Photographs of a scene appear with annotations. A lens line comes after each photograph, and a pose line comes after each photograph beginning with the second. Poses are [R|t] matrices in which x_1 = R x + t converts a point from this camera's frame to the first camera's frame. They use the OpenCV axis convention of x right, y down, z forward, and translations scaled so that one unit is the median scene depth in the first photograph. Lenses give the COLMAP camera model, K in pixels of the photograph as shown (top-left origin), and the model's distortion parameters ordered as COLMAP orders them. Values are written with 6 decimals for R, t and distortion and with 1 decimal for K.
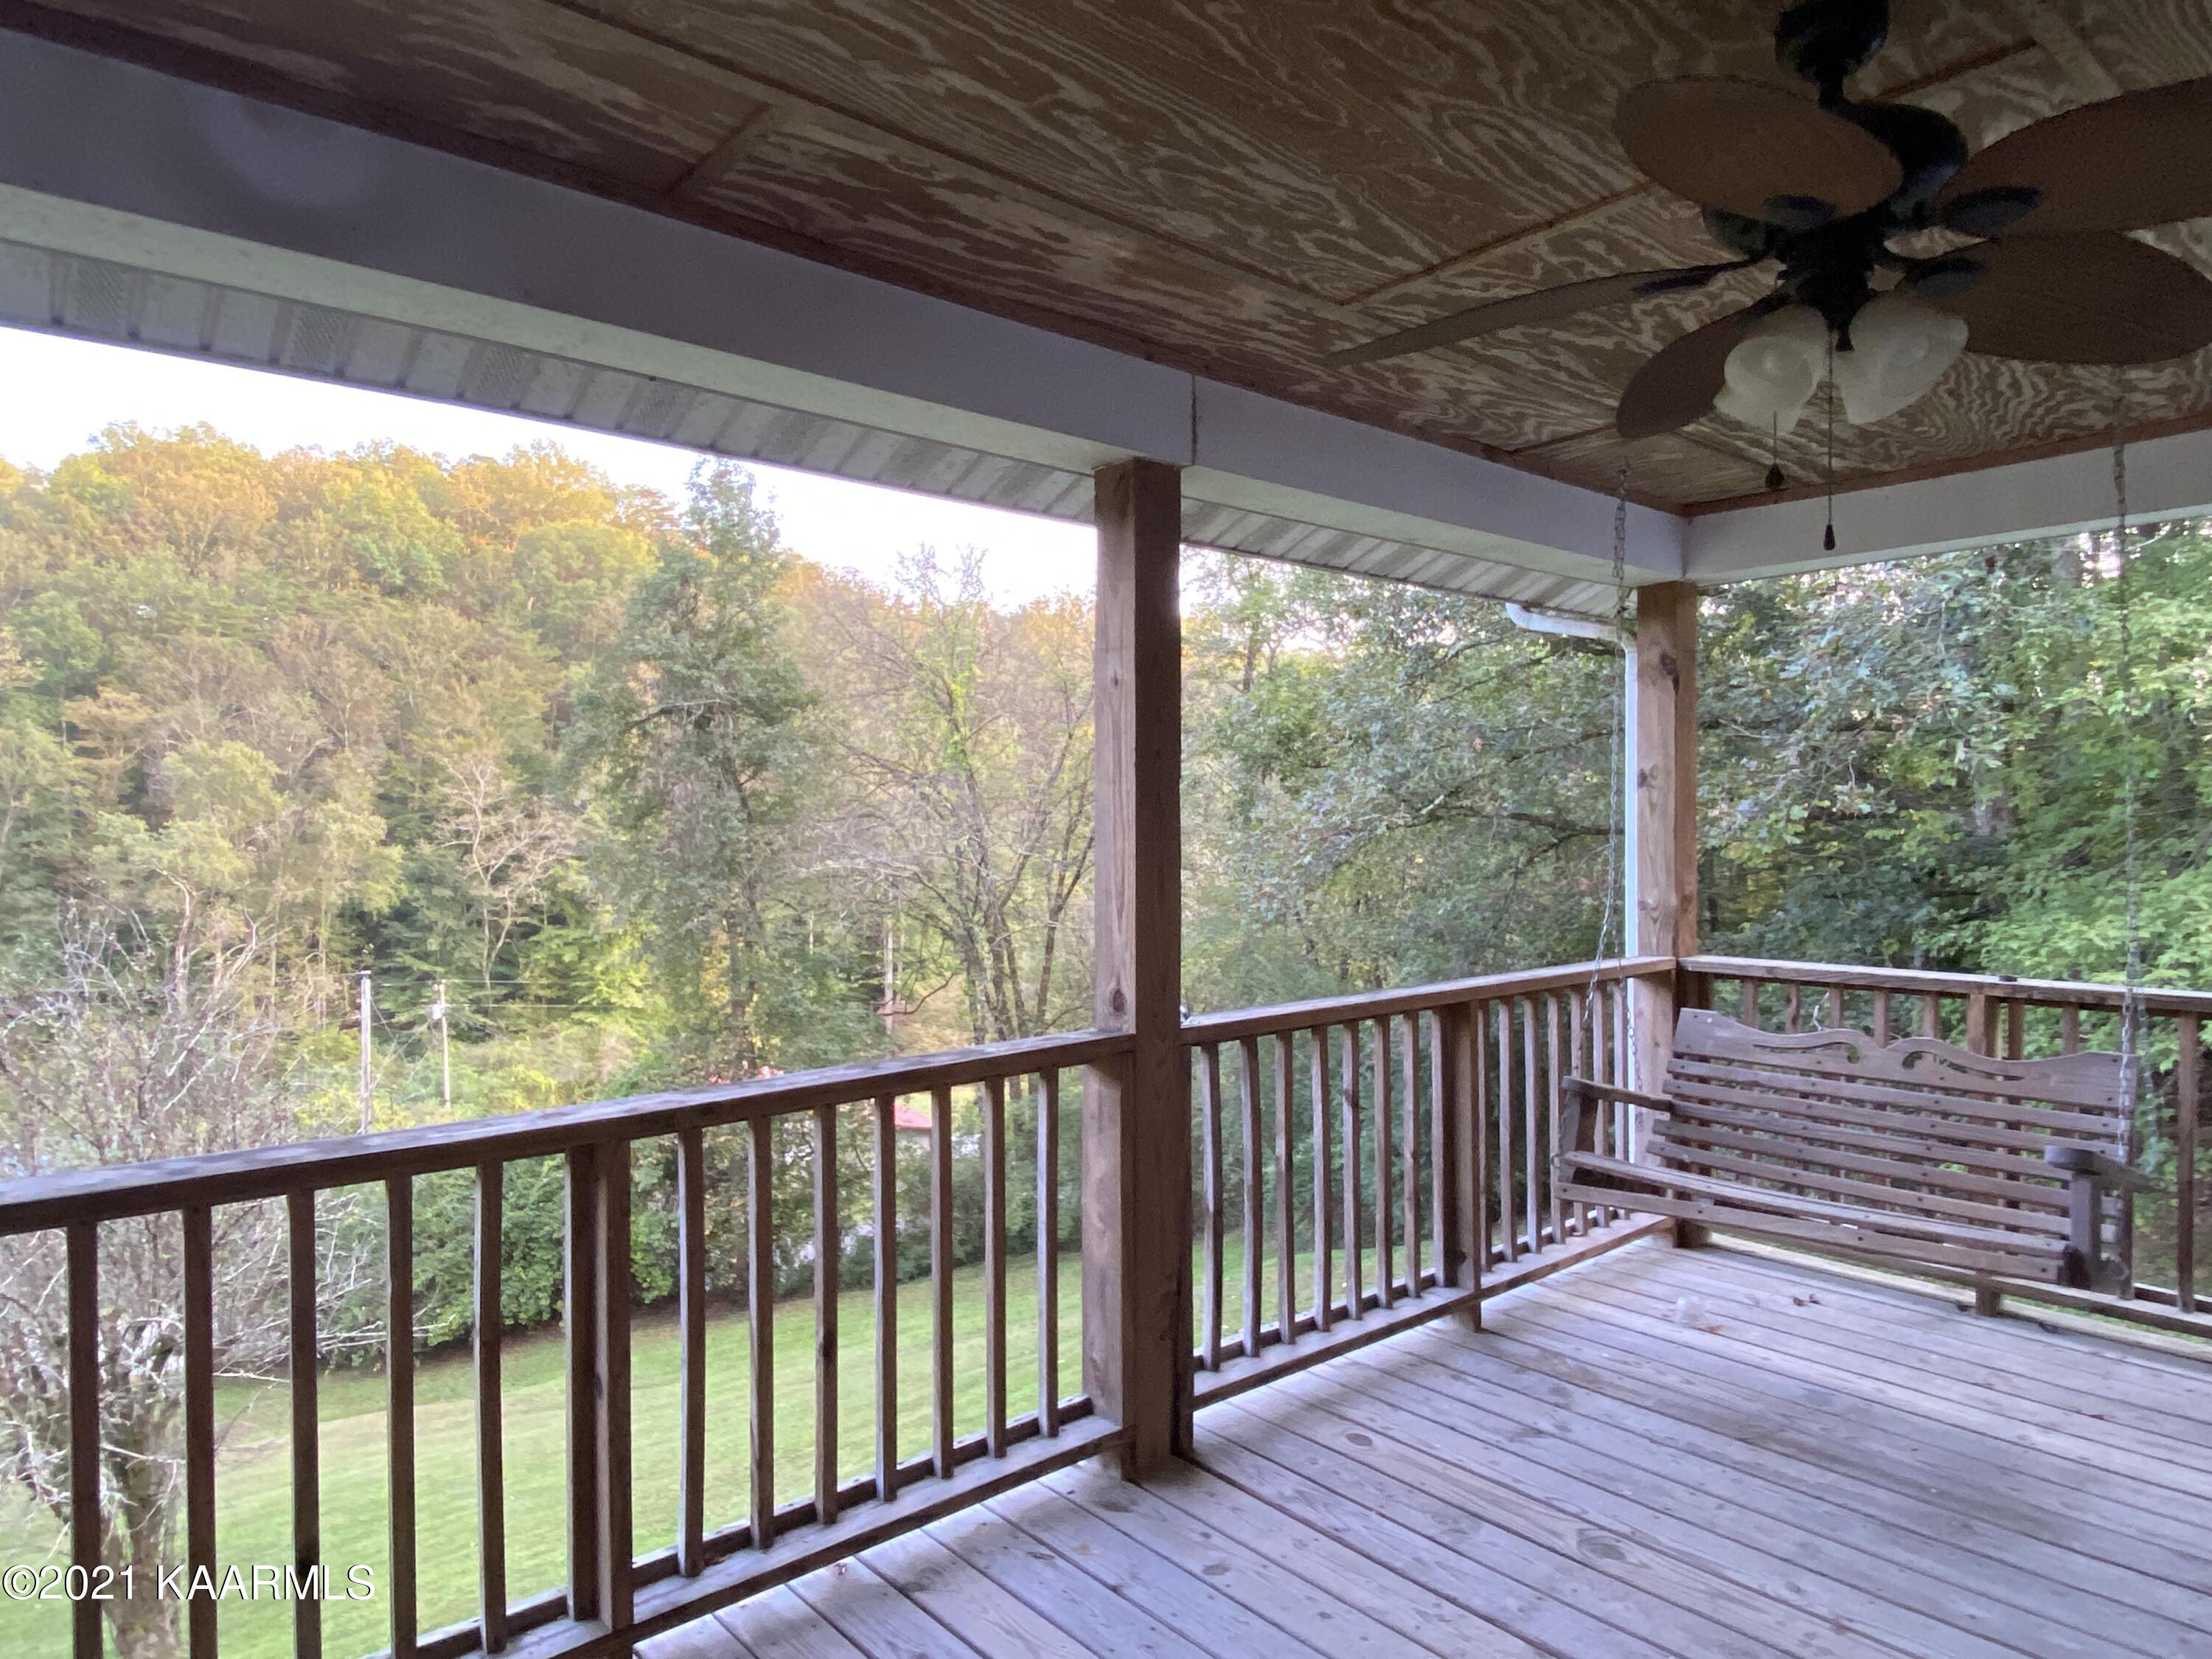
lens RADIAL K [[1325.9, 0, 1155.1], [0, 1325.9, 855.5], [0, 0, 1]] dist [-0.017059, -0.011710]
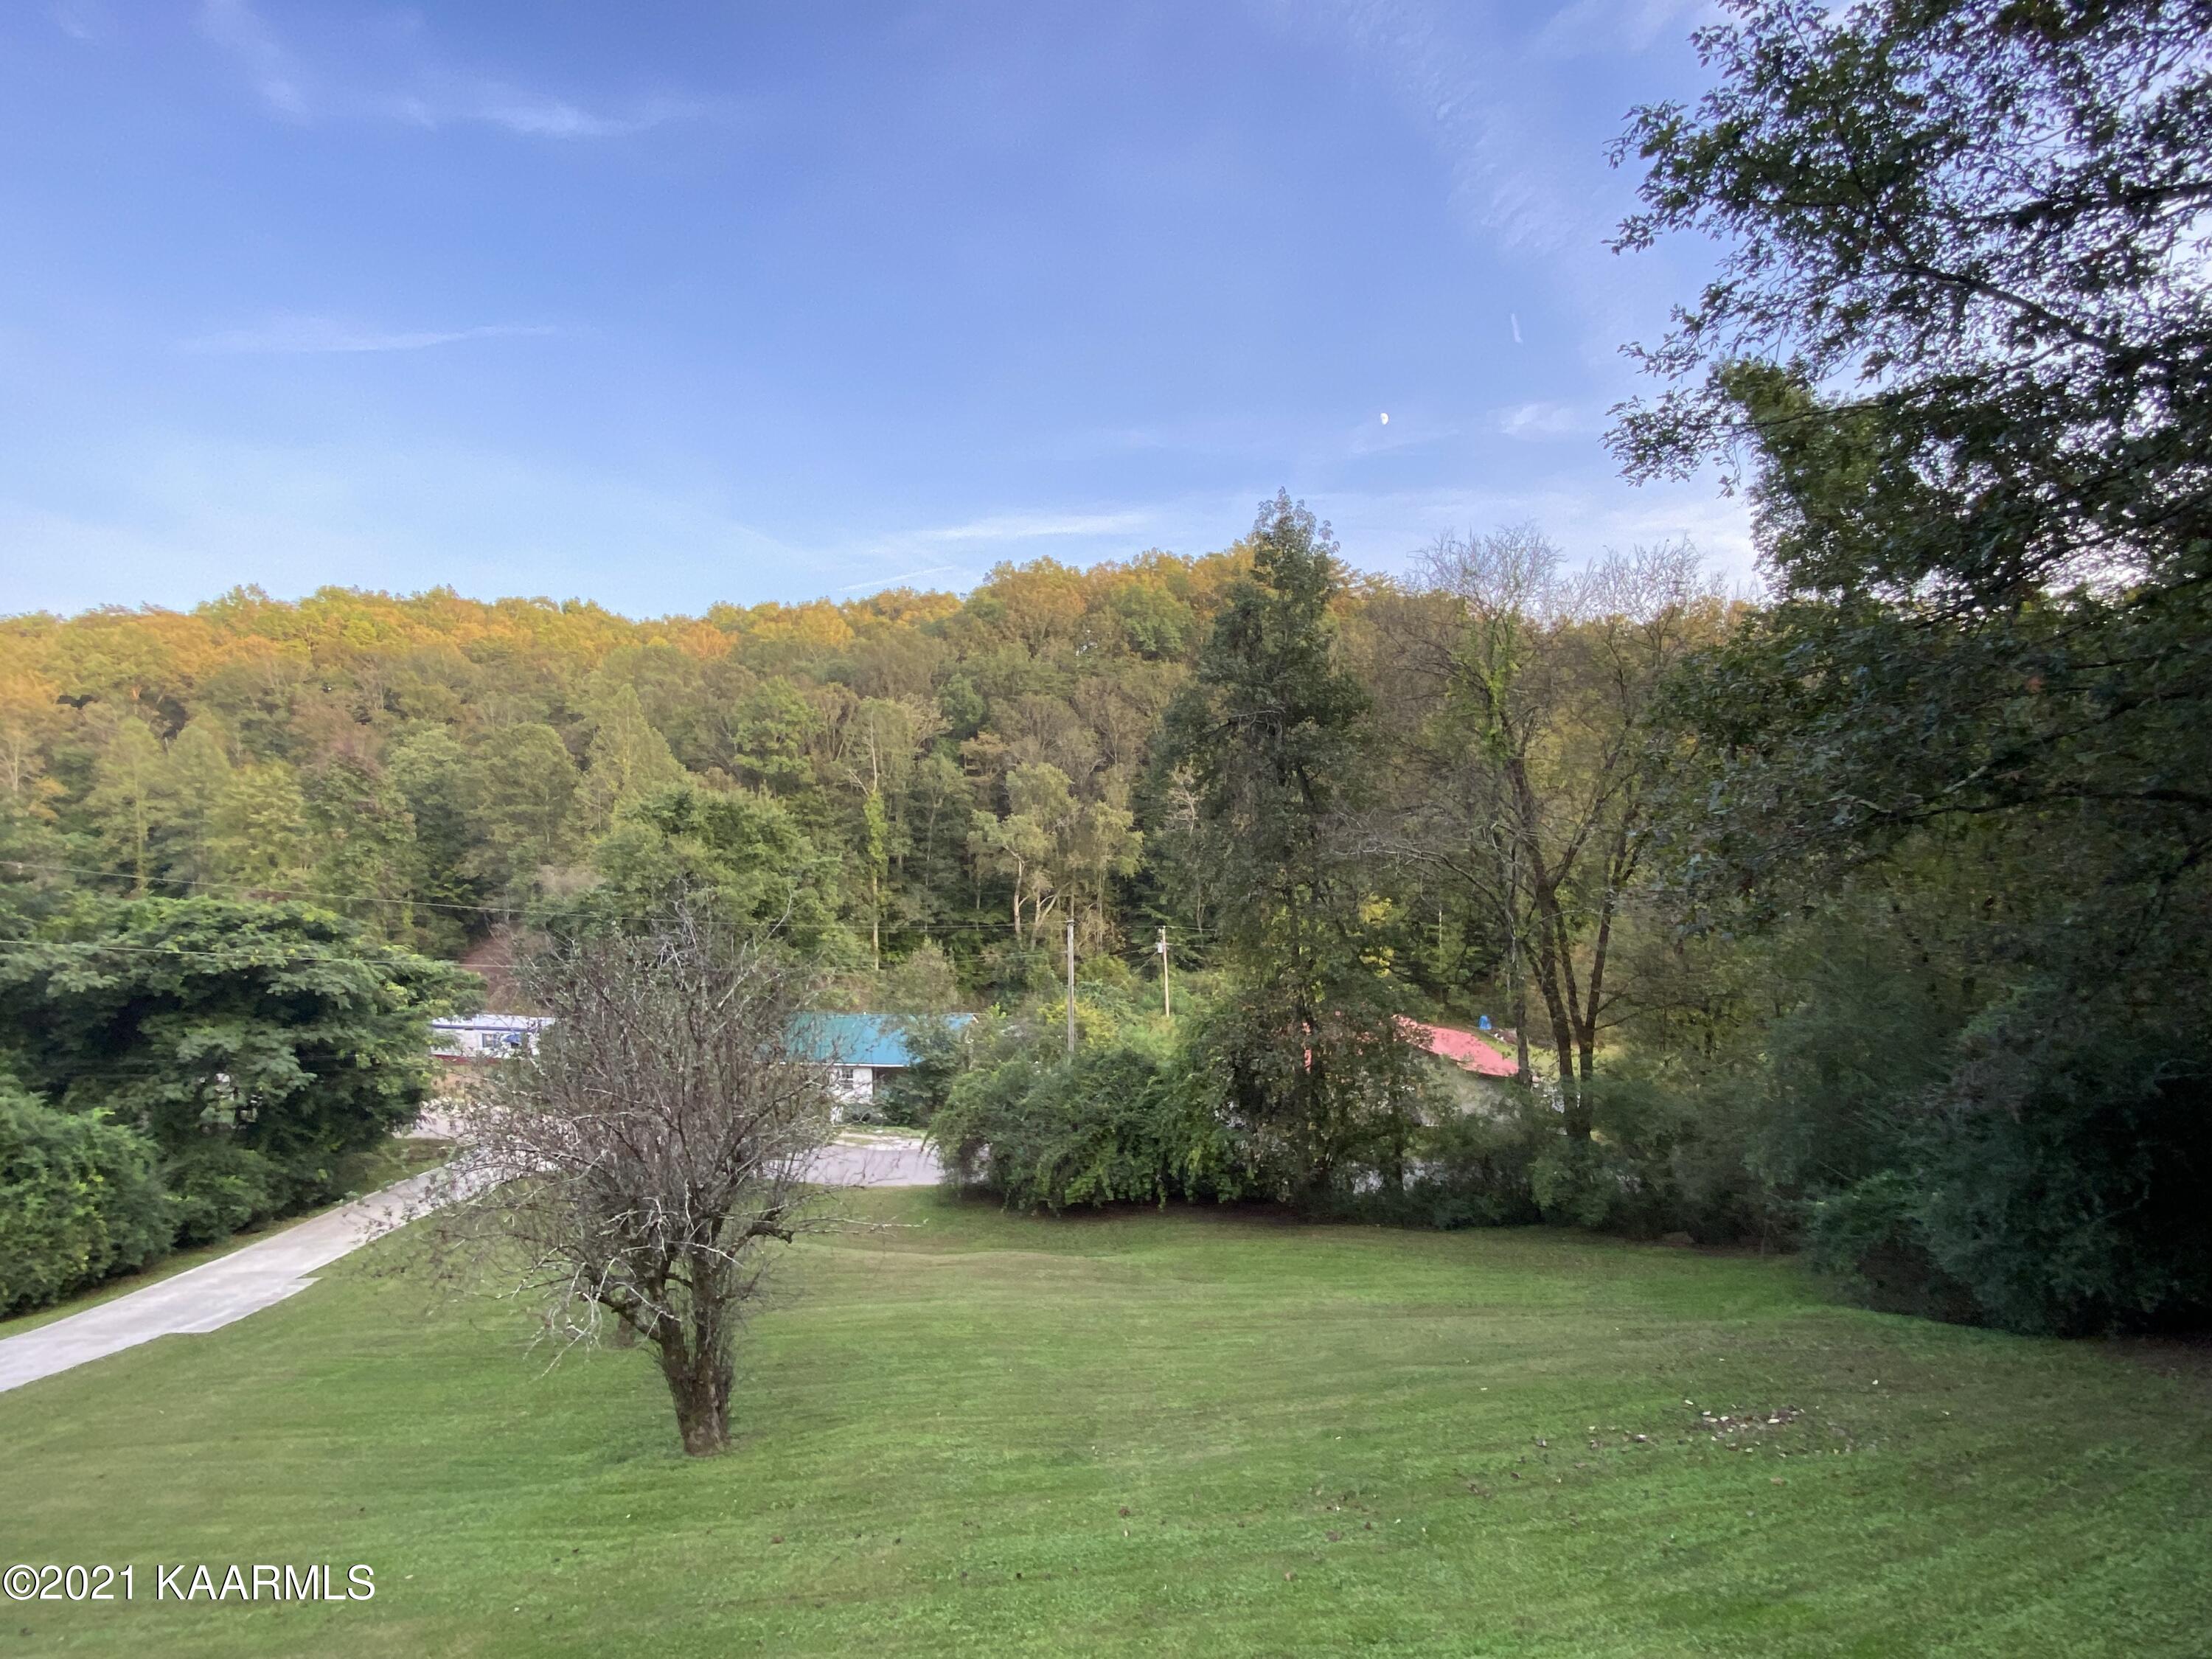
lens RADIAL K [[1014.0, 0, 1115.3], [0, 1014.0, 848.6], [0, 0, 1]] dist [0.020145, -0.002326]
pose [[0.825078, 0.010015, -0.564930, 0.029286], [-0.004093, 0.999923, 0.011749, -0.001255], [0.565004, -0.007382, 0.825055, 0.066627]]
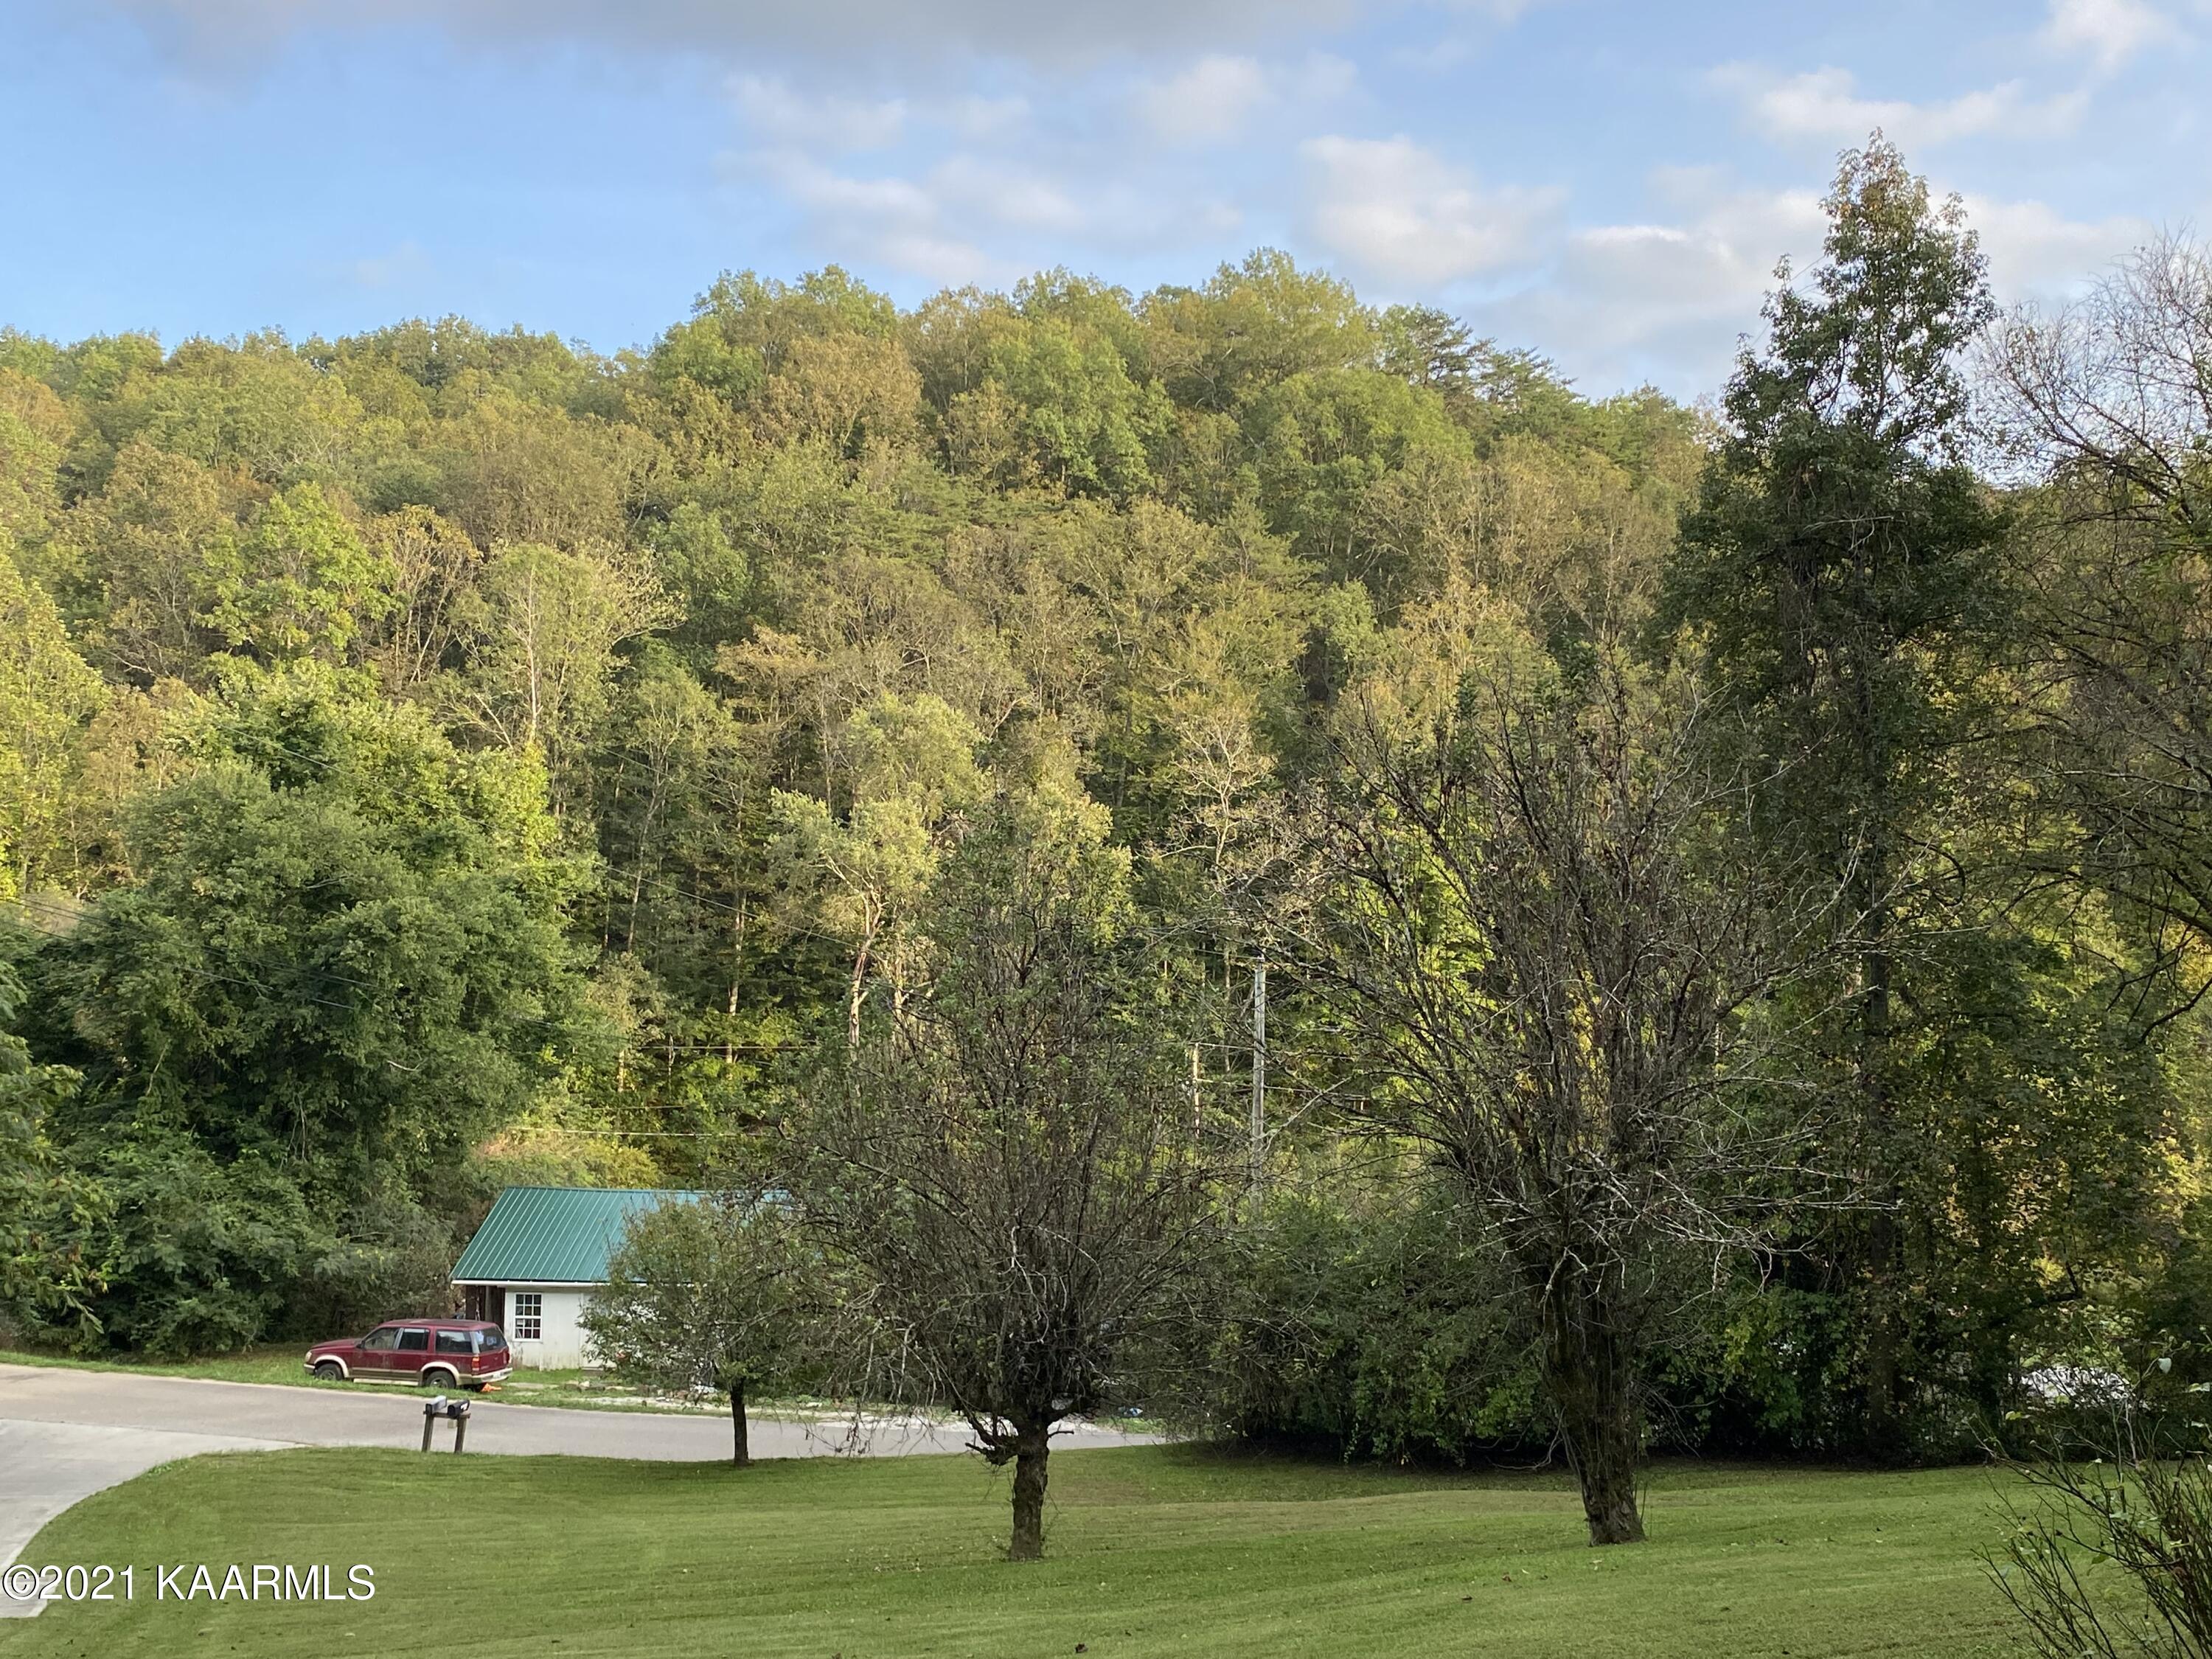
lens RADIAL K [[2325.6, 0, 1099.3], [0, 2325.6, 837.4], [0, 0, 1]] dist [0.021912, 0.000000]
pose [[0.906847, 0.003566, -0.421444, -0.081062], [-0.026664, 0.998446, -0.048926, 0.046049], [0.420615, 0.055606, 0.905534, -0.091507]]
